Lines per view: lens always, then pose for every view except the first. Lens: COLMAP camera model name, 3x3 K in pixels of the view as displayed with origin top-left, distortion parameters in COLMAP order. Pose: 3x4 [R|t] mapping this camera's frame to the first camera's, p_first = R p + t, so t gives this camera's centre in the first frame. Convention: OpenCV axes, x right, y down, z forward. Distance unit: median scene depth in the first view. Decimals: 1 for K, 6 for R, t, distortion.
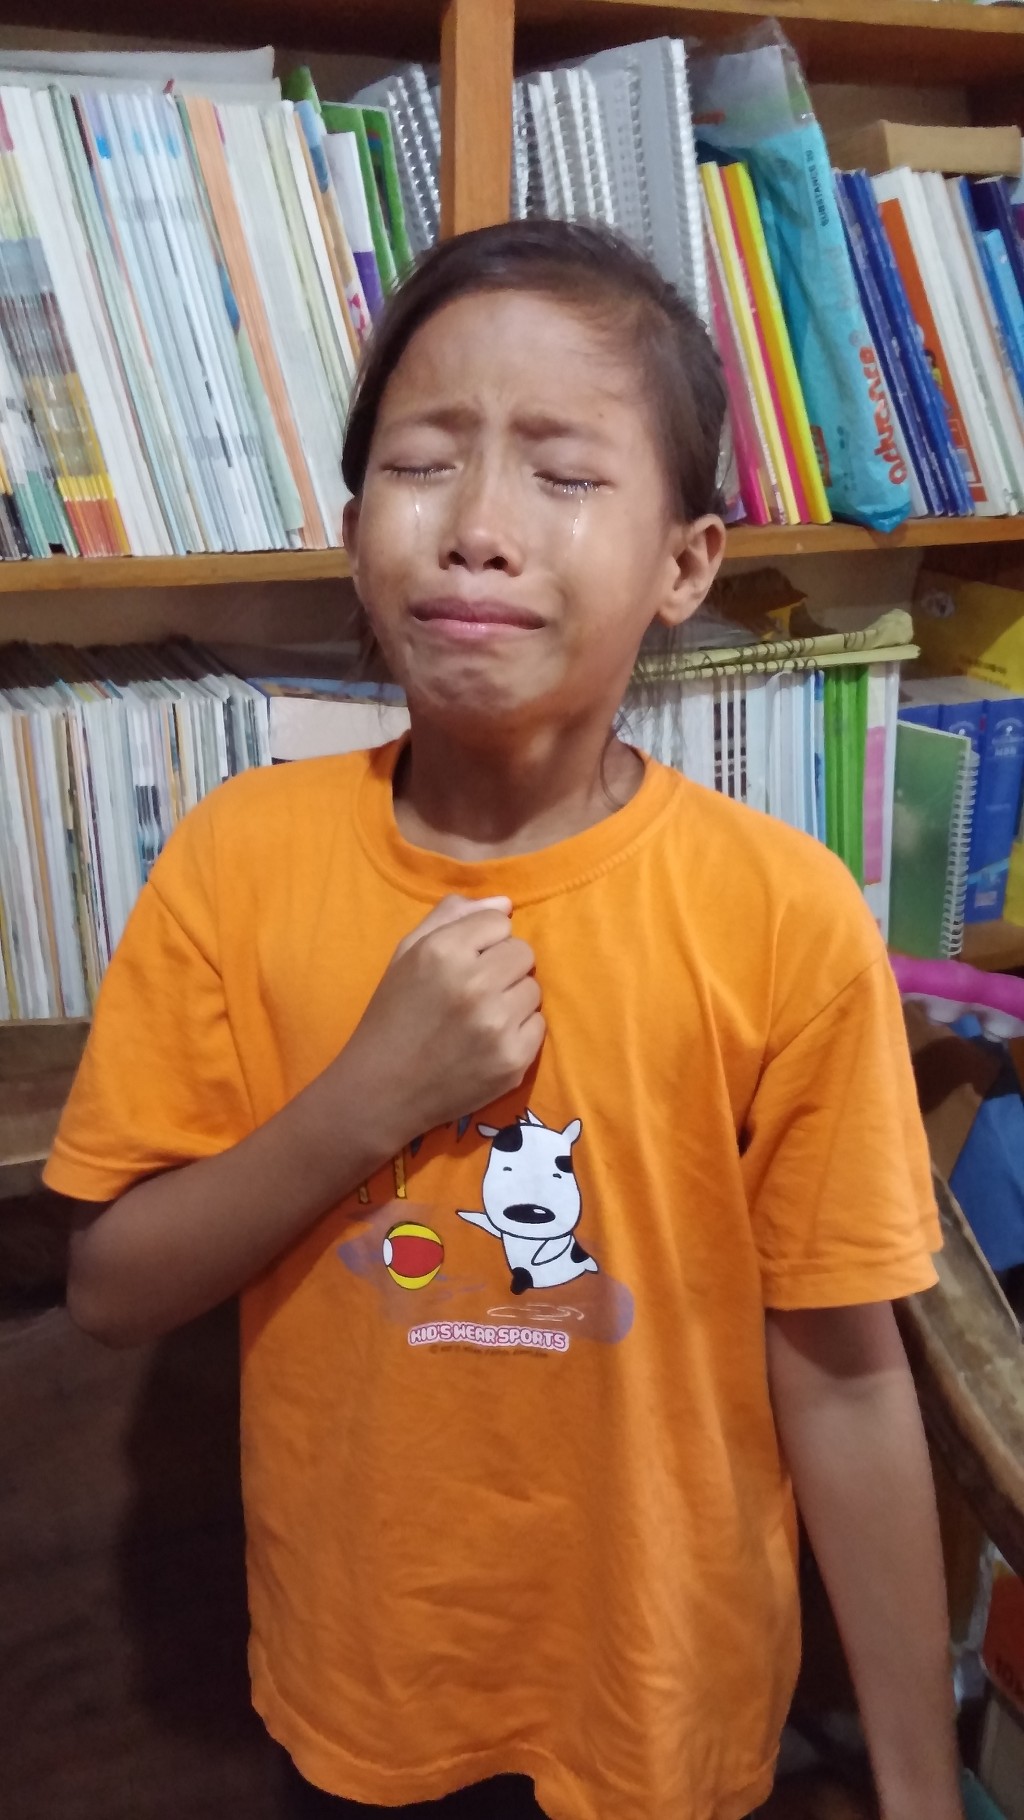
lens RADIAL K [[1899.4, 0, 513.4], [0, 1899.4, 943.4], [0, 0, 1]] dist [0.010257, -0.003354]
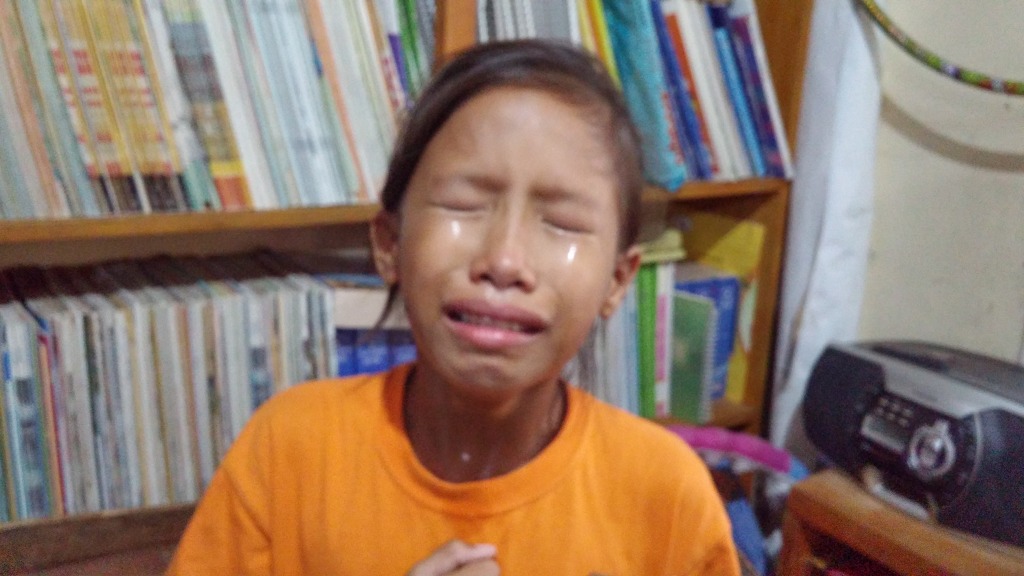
lens RADIAL K [[899.4, 0, 500.0], [0, 899.4, 285.7], [0, 0, 1]] dist [0.032208, -0.000763]
pose [[0.996834, 0.023477, 0.075960, -0.042968], [-0.019178, 0.998200, -0.056831, -0.094725], [-0.077157, 0.055194, 0.995490, 0.194819]]
